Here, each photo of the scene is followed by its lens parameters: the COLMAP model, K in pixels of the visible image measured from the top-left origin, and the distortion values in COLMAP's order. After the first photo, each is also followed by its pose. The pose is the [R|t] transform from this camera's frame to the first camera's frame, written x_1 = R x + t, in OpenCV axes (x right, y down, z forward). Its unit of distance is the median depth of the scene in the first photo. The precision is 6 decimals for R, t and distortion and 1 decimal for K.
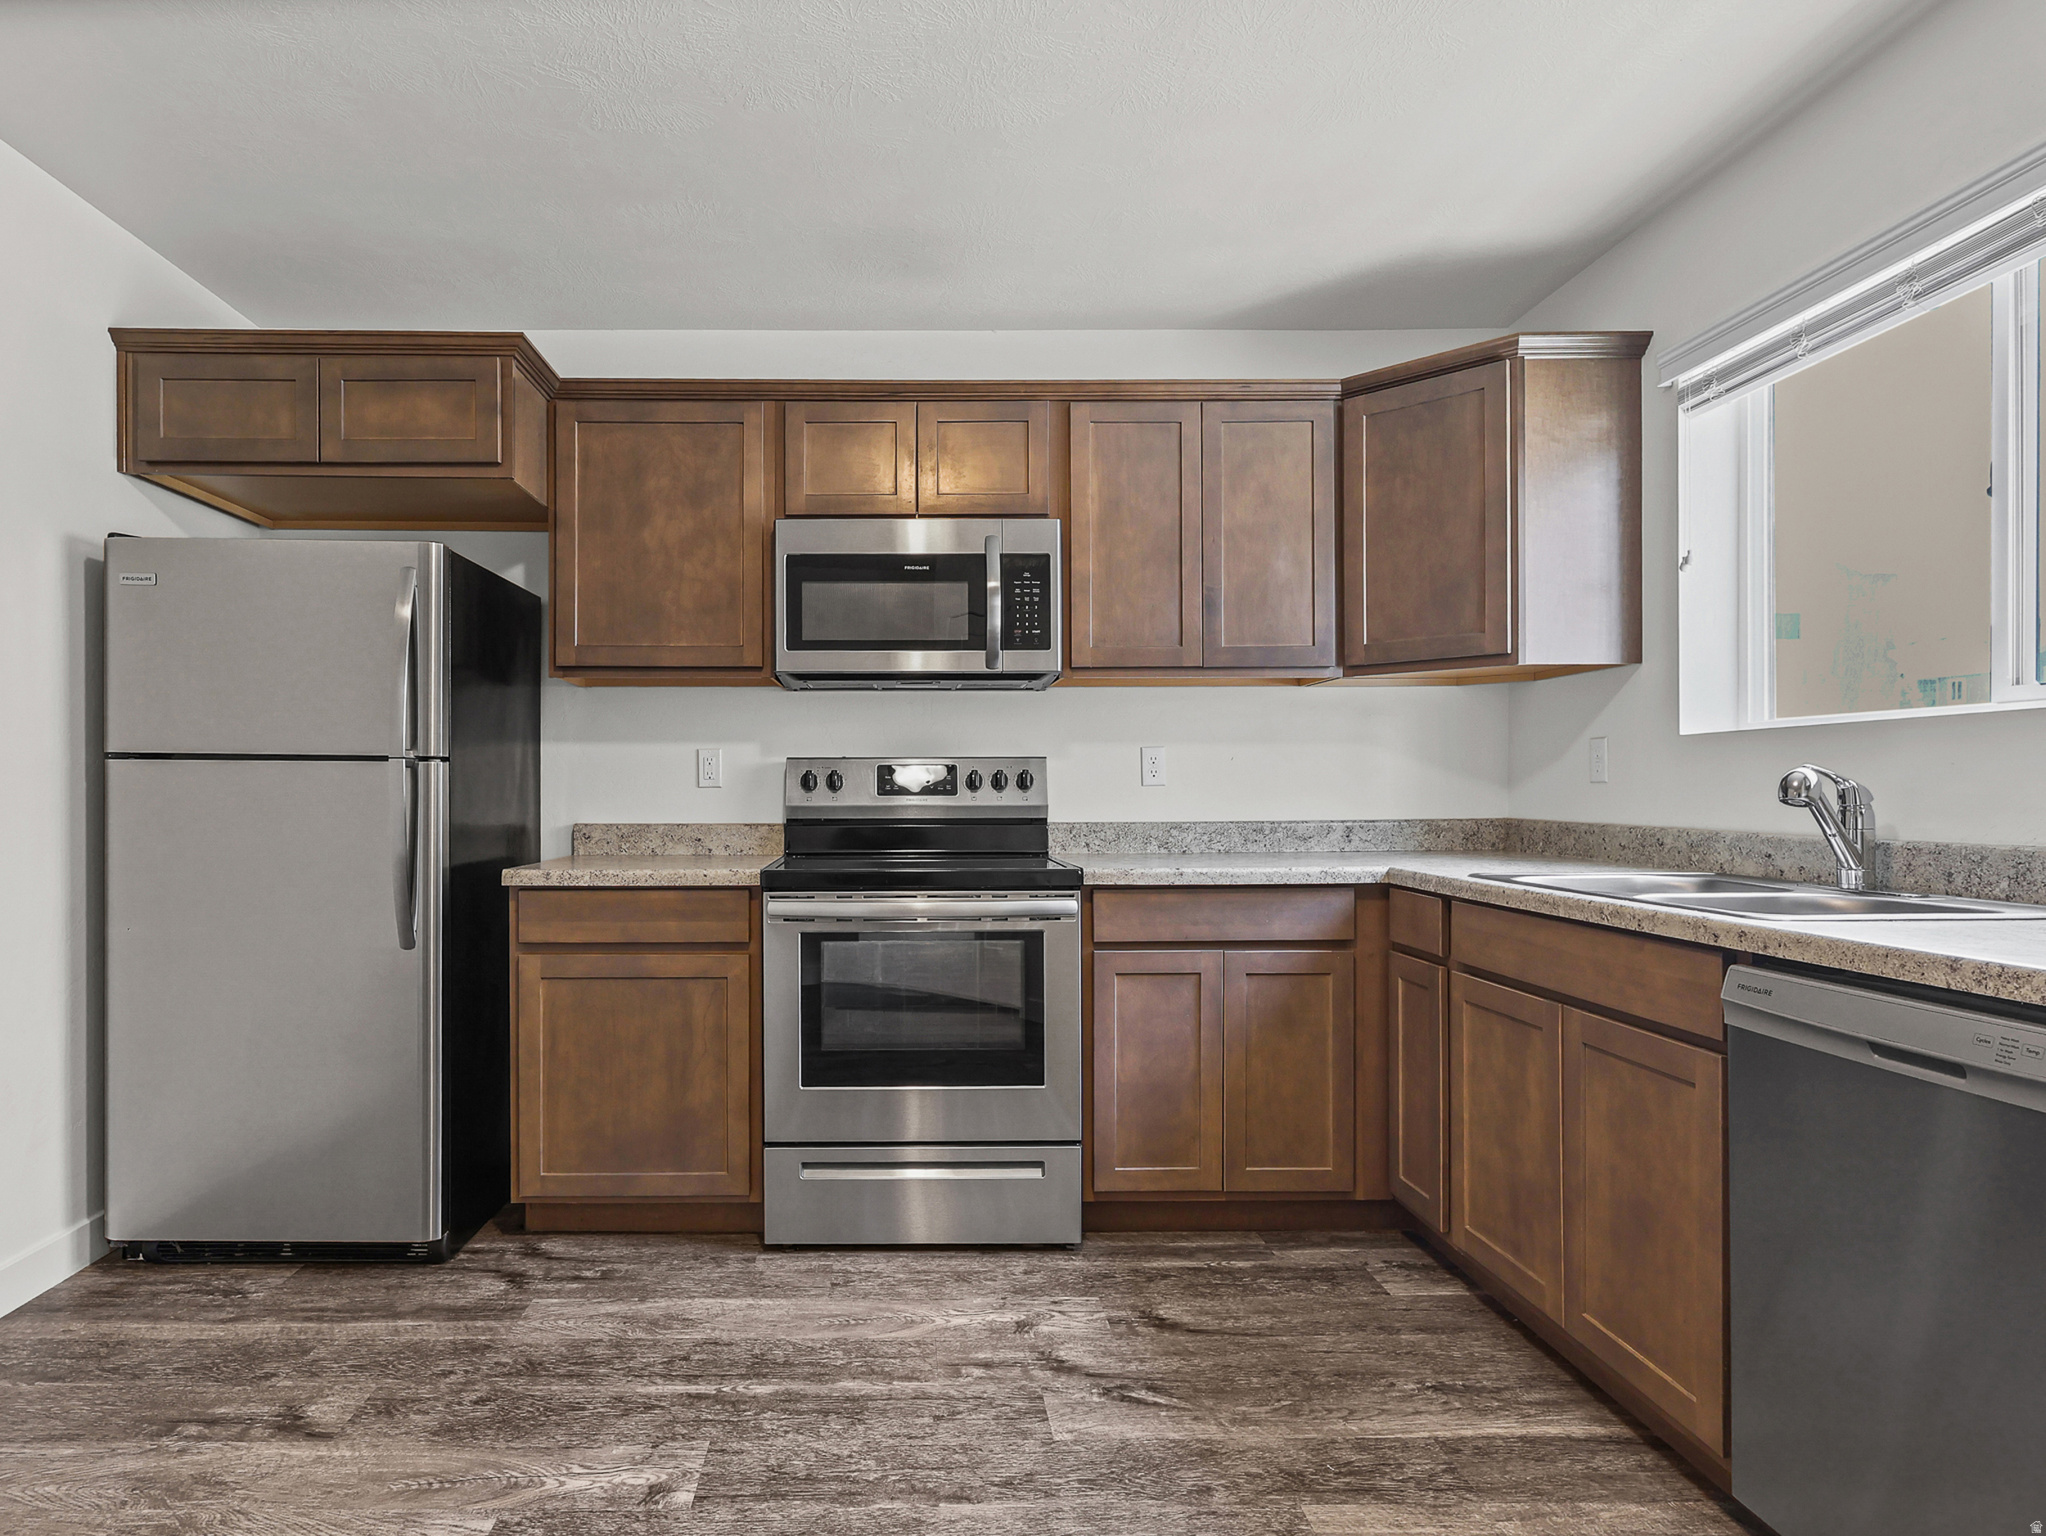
lens RADIAL K [[1107.8, 0, 924.1], [0, 1107.8, 771.9], [0, 0, 1]] dist [-0.001741, 0.000458]
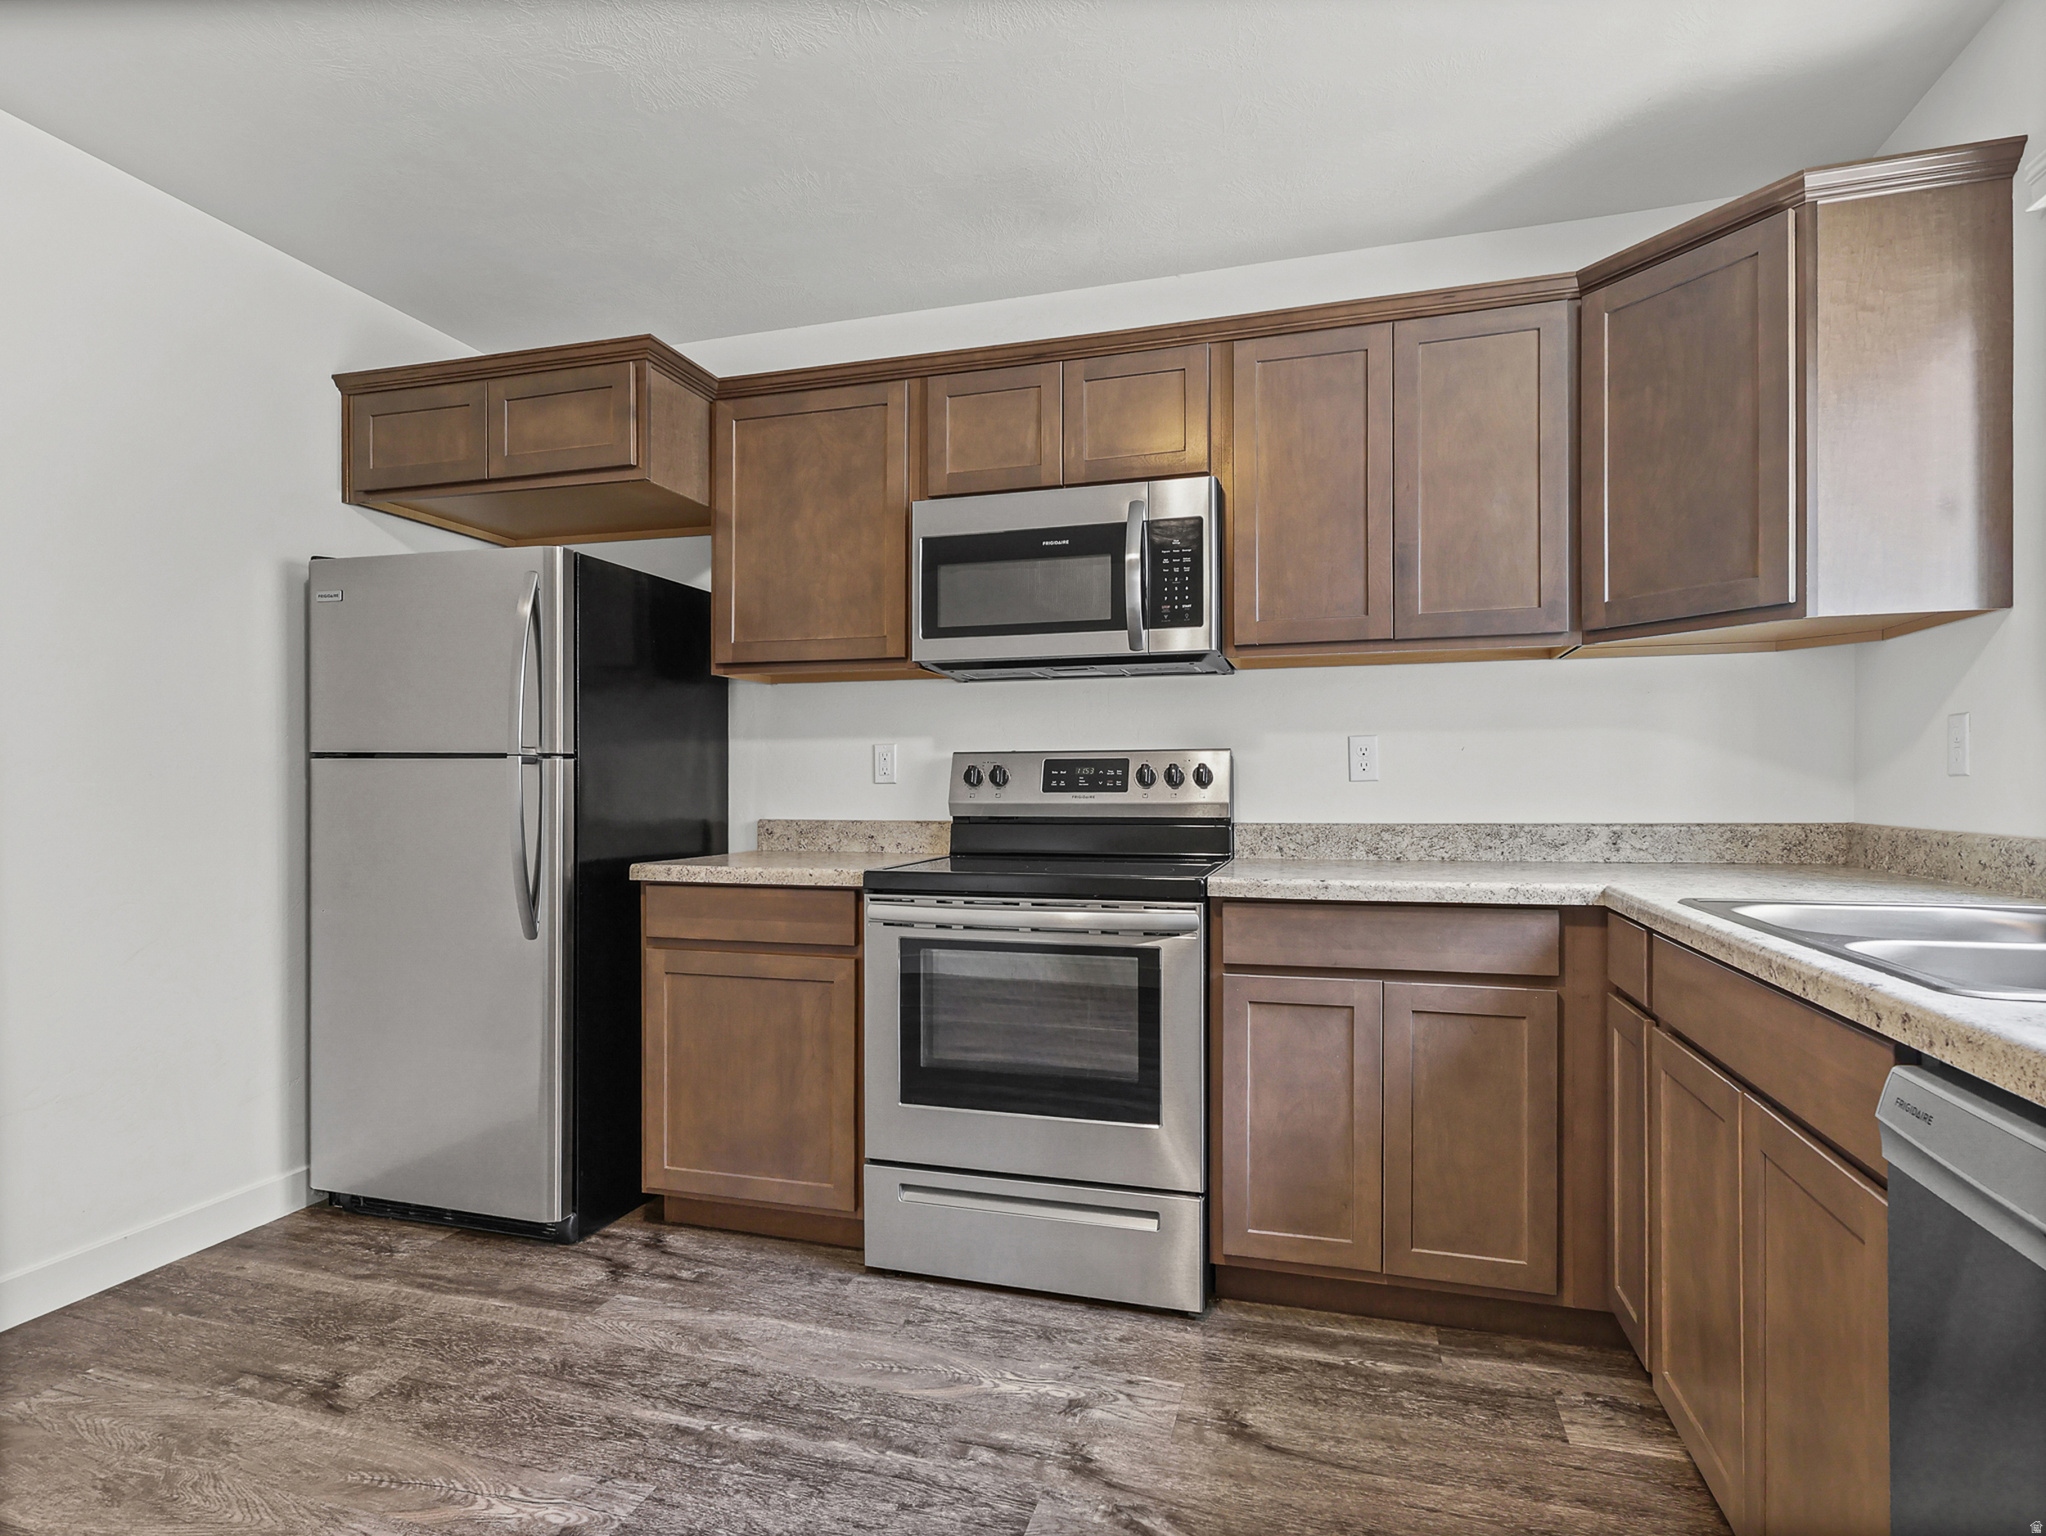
lens RADIAL K [[1080.8, 0, 1023.9], [0, 1080.8, 771.9], [0, 0, 1]] dist [-0.000316, 0.000053]
pose [[0.955385, -0.003805, -0.295339, 0.256603], [0.004635, 0.999987, 0.002111, 0.002993], [0.295327, -0.003386, 0.955390, 0.156693]]
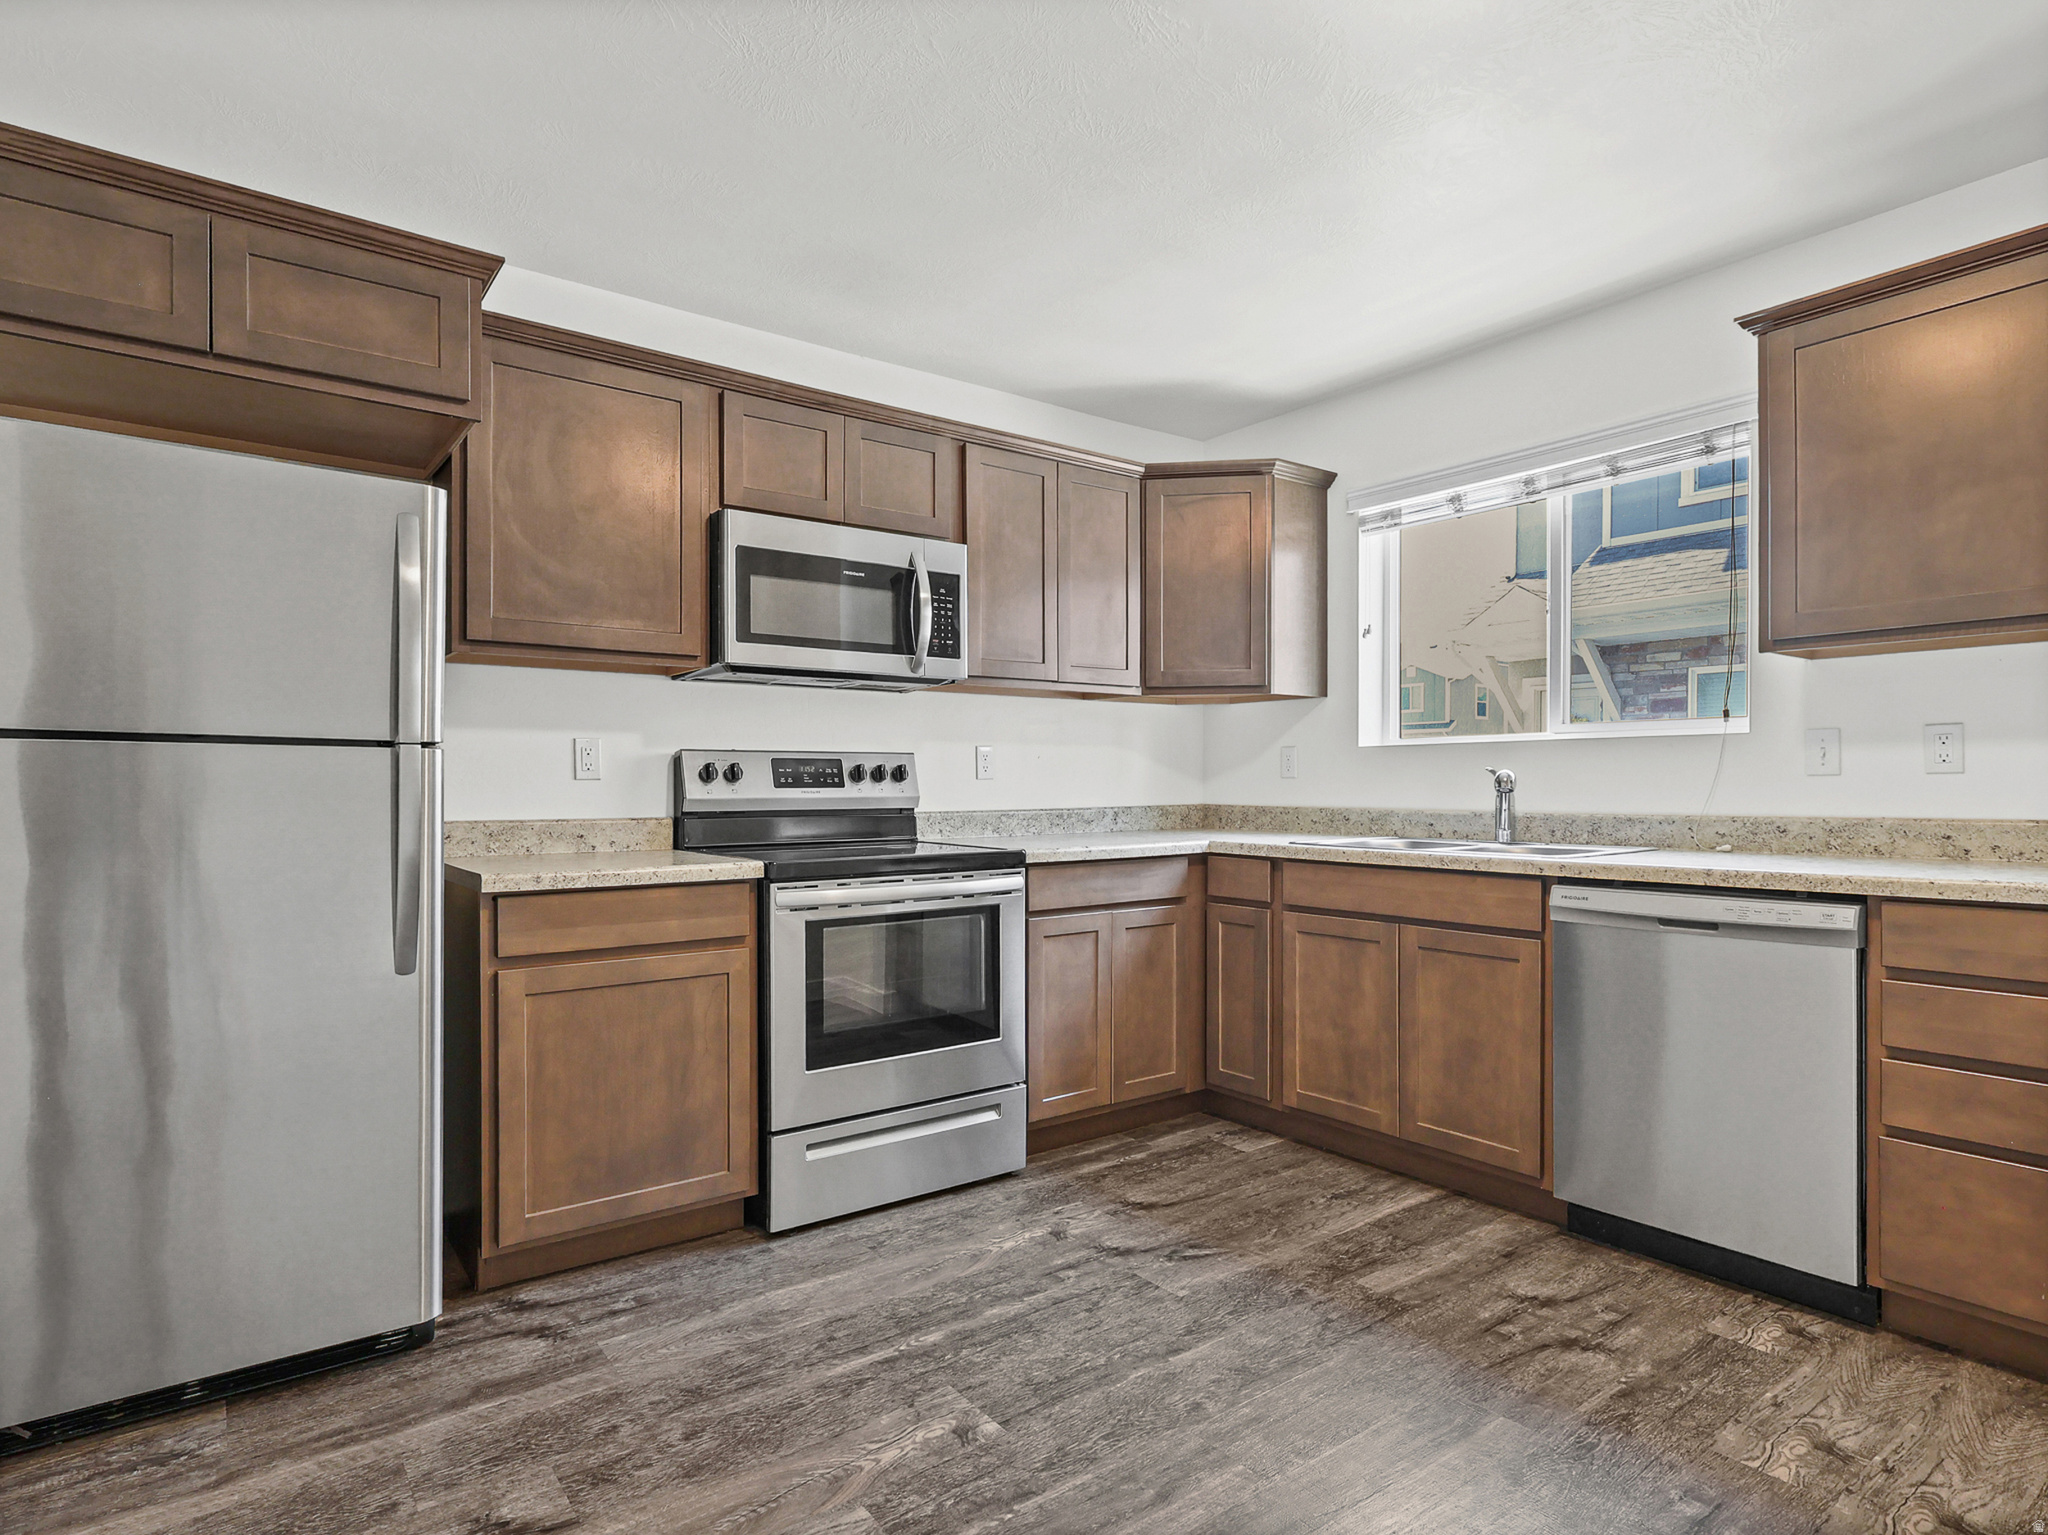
lens RADIAL K [[1060.3, 0, 1024.0], [0, 1060.3, 767.5], [0, 0, 1]] dist [-0.002417, 0.000641]
pose [[0.817827, 0.009291, 0.575389, -0.507390], [-0.009838, 0.999949, -0.002163, 0.002809], [-0.575380, -0.003891, 0.817877, 0.080507]]
